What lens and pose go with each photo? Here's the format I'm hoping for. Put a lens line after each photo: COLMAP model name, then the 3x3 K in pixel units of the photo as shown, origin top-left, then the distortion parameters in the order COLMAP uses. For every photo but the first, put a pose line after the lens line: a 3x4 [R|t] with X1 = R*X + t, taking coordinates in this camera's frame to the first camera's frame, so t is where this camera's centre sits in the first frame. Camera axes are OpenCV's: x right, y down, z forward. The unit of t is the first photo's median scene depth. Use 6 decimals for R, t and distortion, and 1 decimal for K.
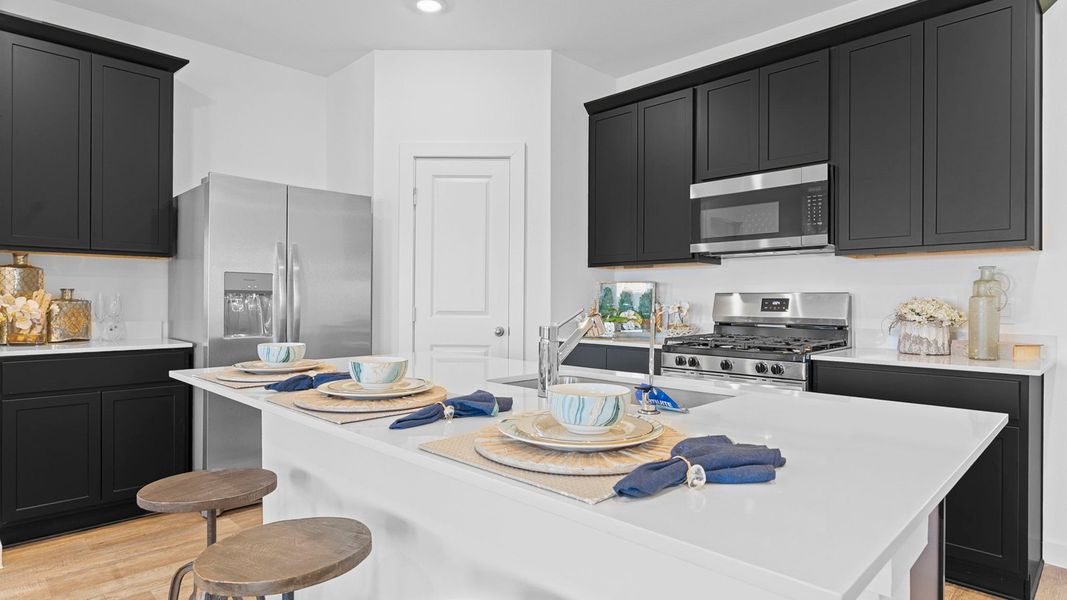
lens RADIAL K [[585.0, 0, 530.9], [0, 585.0, 300.7], [0, 0, 1]] dist [-0.004044, 0.000380]
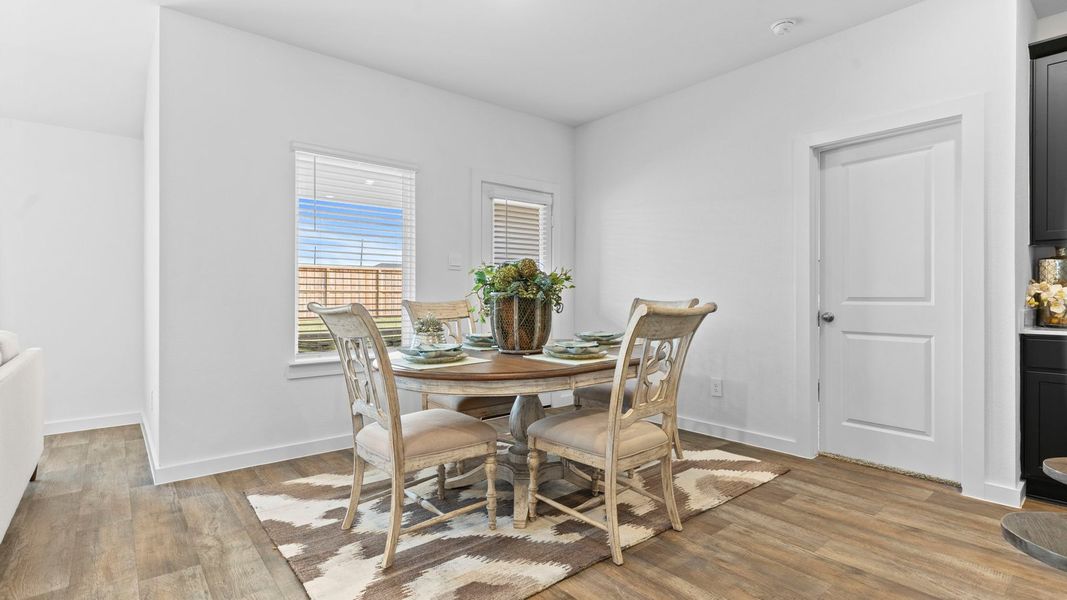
lens RADIAL K [[503.6, 0, 533.5], [0, 503.6, 300.0], [0, 0, 1]] dist [-0.000905, 0.000091]
pose [[-0.088245, 0.005913, -0.996081, 0.178178], [-0.000136, 0.999982, 0.005948, 0.016548], [0.996099, 0.000661, -0.088243, 0.067933]]
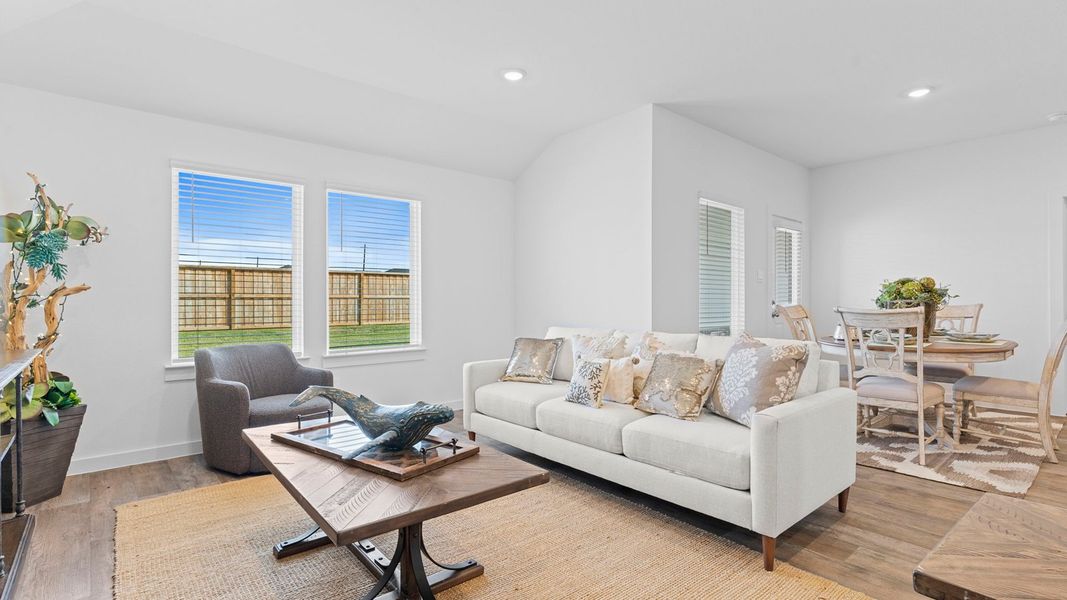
lens RADIAL K [[501.1, 0, 547.4], [0, 501.1, 302.2], [0, 0, 1]] dist [0.003387, 0.000638]
pose [[-0.058811, -0.002434, -0.998266, 0.675345], [0.000764, 0.999997, -0.002483, 0.017721], [0.998269, -0.000909, -0.058809, -0.920405]]
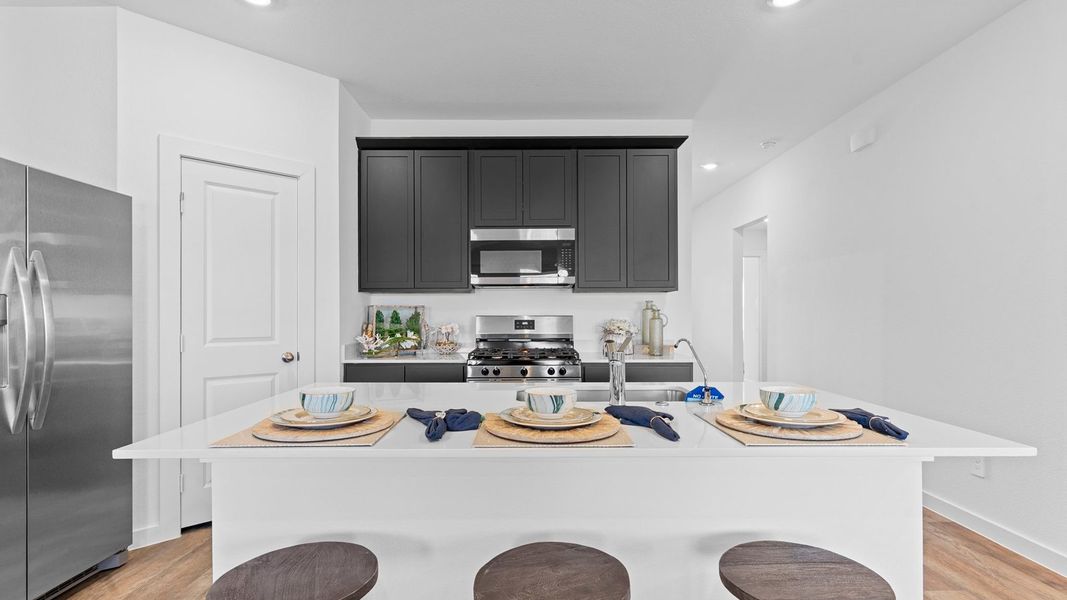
lens RADIAL K [[511.6, 0, 531.6], [0, 511.6, 313.7], [0, 0, 1]] dist [-0.001944, -0.000594]
pose [[0.700413, -0.005672, 0.713715, -0.453006], [0.006330, 0.999978, 0.001735, -0.021806], [-0.713709, 0.003303, 0.700434, 0.161768]]
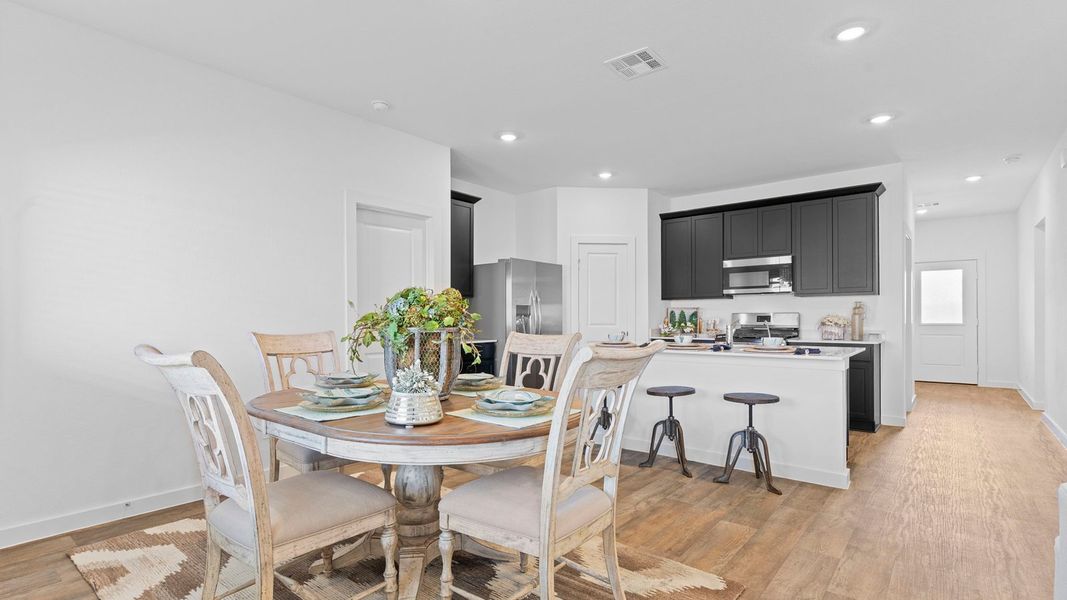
lens RADIAL K [[511.6, 0, 531.6], [0, 511.6, 313.7], [0, 0, 1]] dist [-0.001944, -0.000594]
pose [[0.994996, -0.007609, 0.099621, -0.637584], [0.008417, 0.999935, -0.007692, -0.004125], [-0.099556, 0.008492, 0.994996, -0.798847]]
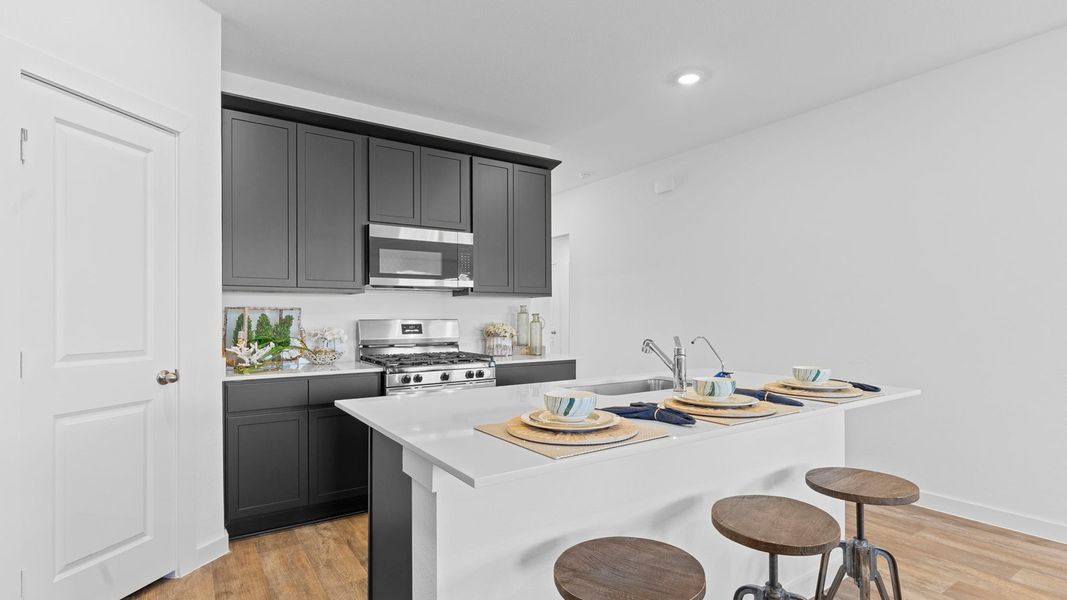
lens RADIAL K [[519.1, 0, 540.9], [0, 519.1, 315.1], [0, 0, 1]] dist [-0.001482, -0.000046]
pose [[0.177635, -0.001803, 0.984095, -0.713064], [0.004893, 0.999988, 0.000949, -0.024638], [-0.984084, 0.004647, 0.177642, 0.548676]]
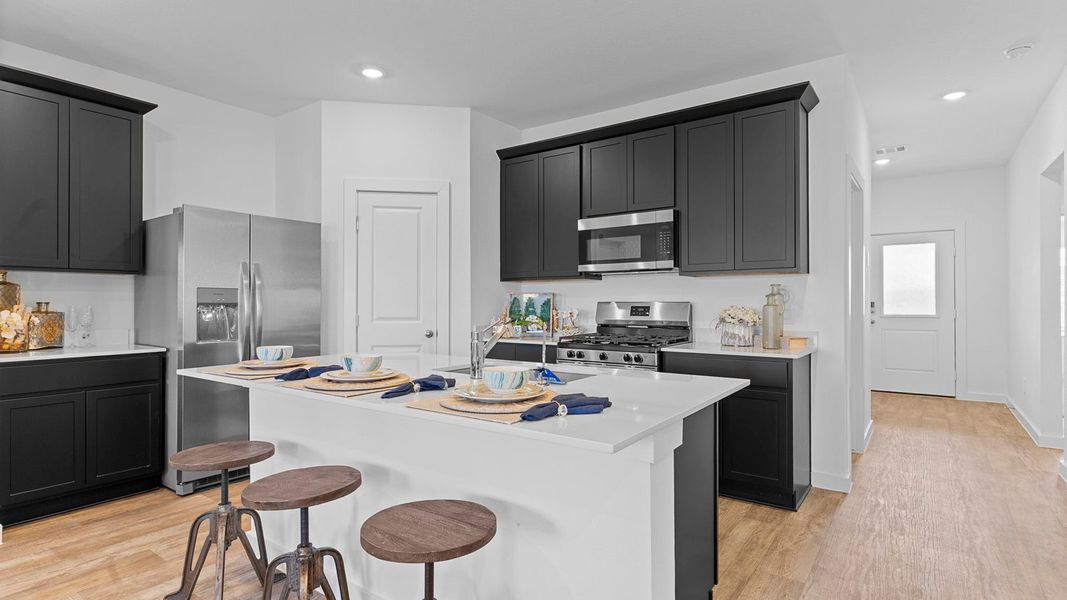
lens RADIAL K [[539.2, 0, 532.4], [0, 539.2, 297.2], [0, 0, 1]] dist [-0.000580, 0.000366]
pose [[0.986951, -0.004269, 0.160967, -0.025828], [0.005920, 0.999935, -0.009779, -0.014538], [-0.160915, 0.010604, 0.986911, -0.191015]]
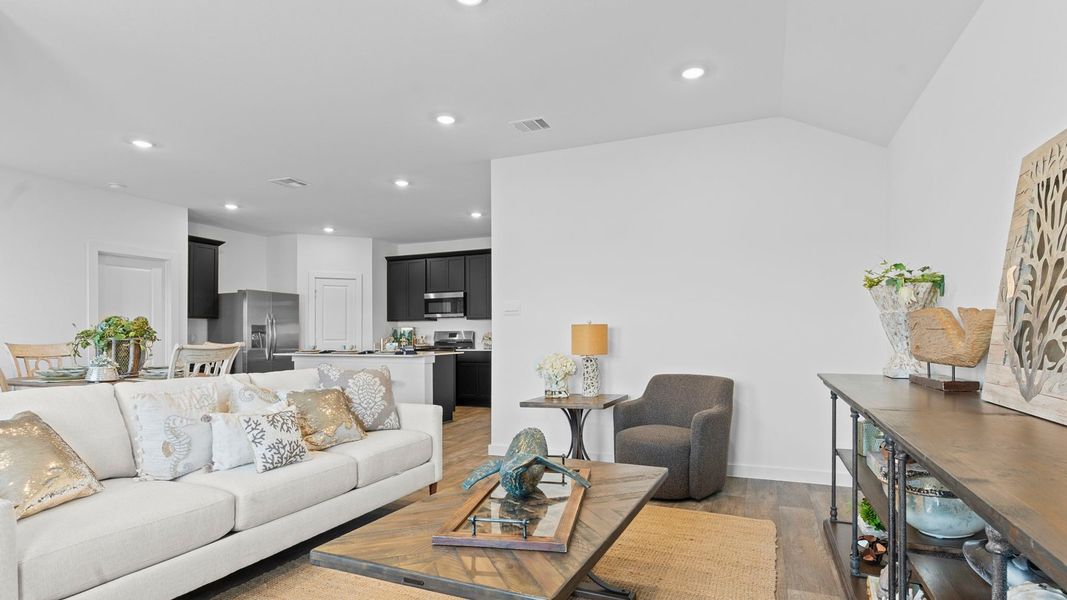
lens RADIAL K [[536.5, 0, 542.1], [0, 536.5, 328.1], [0, 0, 1]] dist [0.000648, 0.000003]
pose [[0.923125, -0.005009, 0.384468, -0.228169], [0.011324, 0.999836, -0.014162, 0.016010], [-0.384334, 0.017427, 0.923030, -1.815787]]
